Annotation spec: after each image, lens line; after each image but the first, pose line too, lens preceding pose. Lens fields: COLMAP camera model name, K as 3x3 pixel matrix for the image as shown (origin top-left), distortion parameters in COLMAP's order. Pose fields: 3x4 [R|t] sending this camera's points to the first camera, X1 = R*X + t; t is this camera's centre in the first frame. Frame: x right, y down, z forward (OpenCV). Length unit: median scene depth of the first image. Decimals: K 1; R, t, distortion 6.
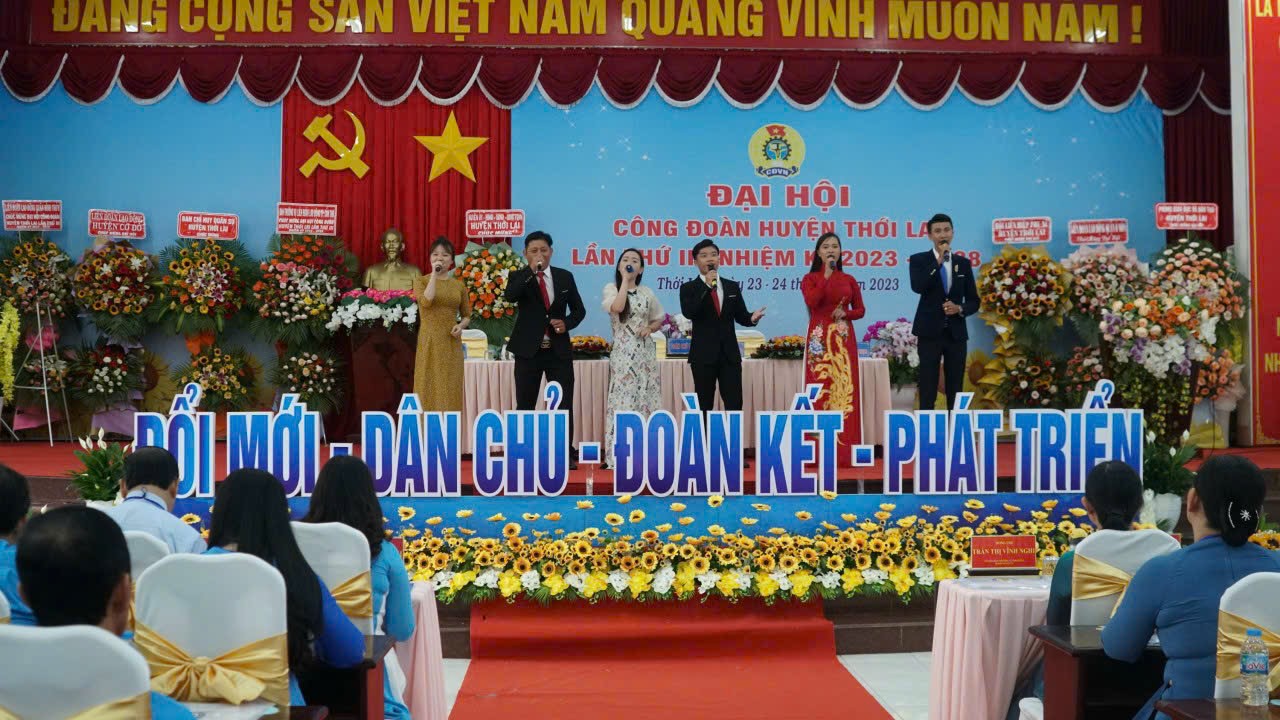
lens RADIAL K [[1625.4, 0, 615.4], [0, 1625.4, 363.8], [0, 0, 1]] dist [-0.129132, 0.128866]
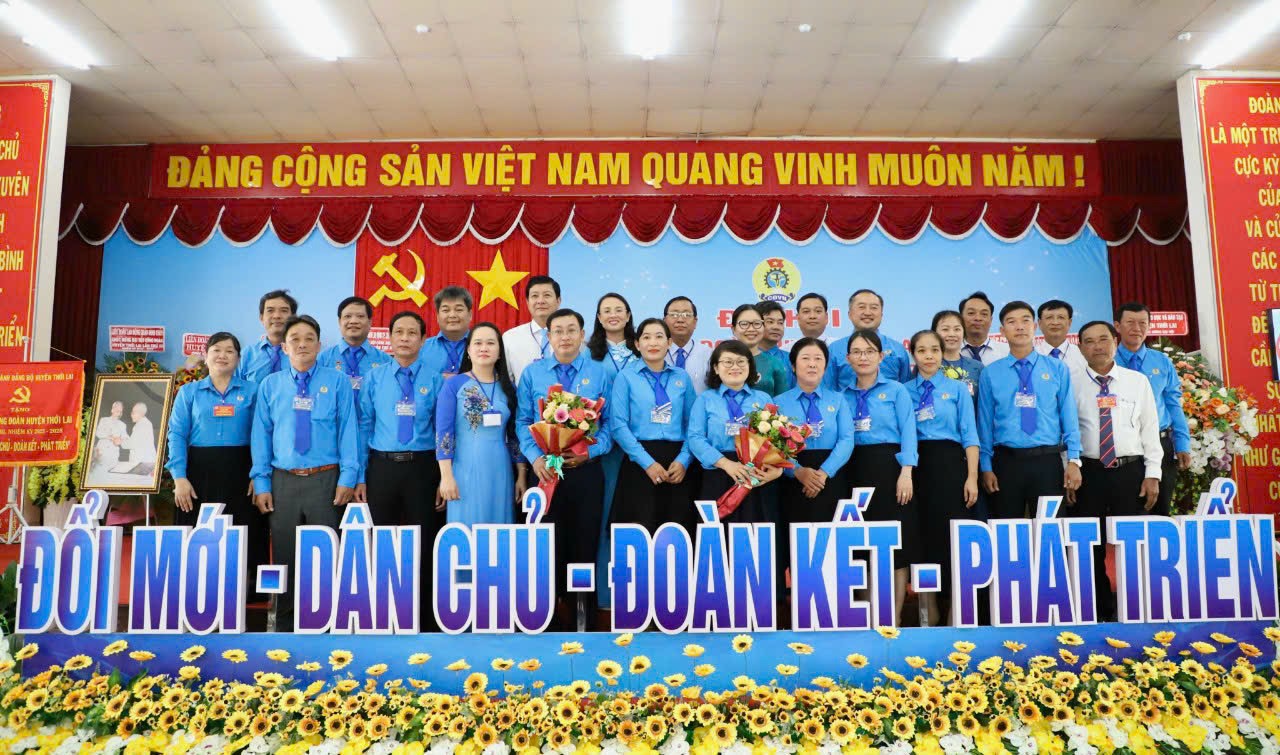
lens RADIAL K [[933.7, 0, 640.0], [0, 933.7, 377.5], [0, 0, 1]] dist [-0.067942, 0.028930]
pose [[0.999763, -0.009006, -0.019834, 0.014679], [0.007114, 0.995593, -0.093513, 0.000255], [0.020589, 0.093350, 0.995420, 0.348430]]
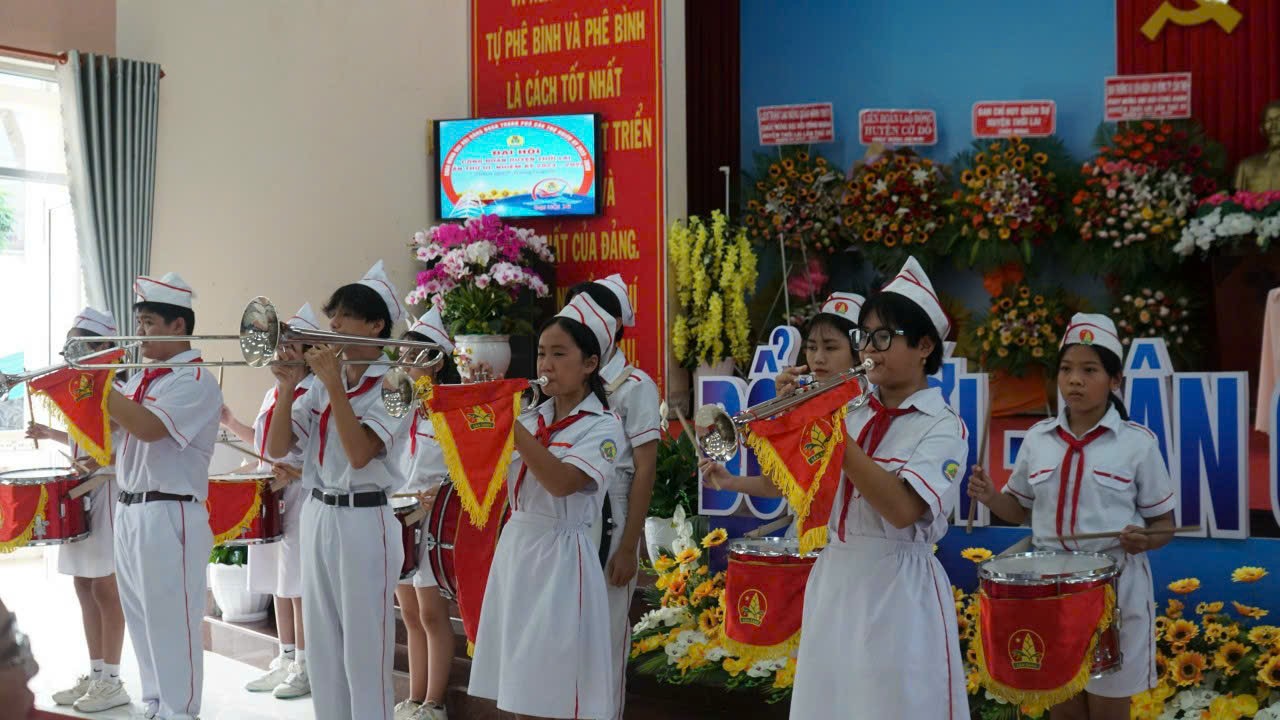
lens RADIAL K [[1625.4, 0, 615.4], [0, 1625.4, 363.8], [0, 0, 1]] dist [-0.129132, 0.128866]
pose [[0.812982, -0.006795, -0.582249, 0.022979], [0.019737, 0.999679, 0.015893, 0.009641], [0.581954, -0.024412, 0.812855, 0.307459]]
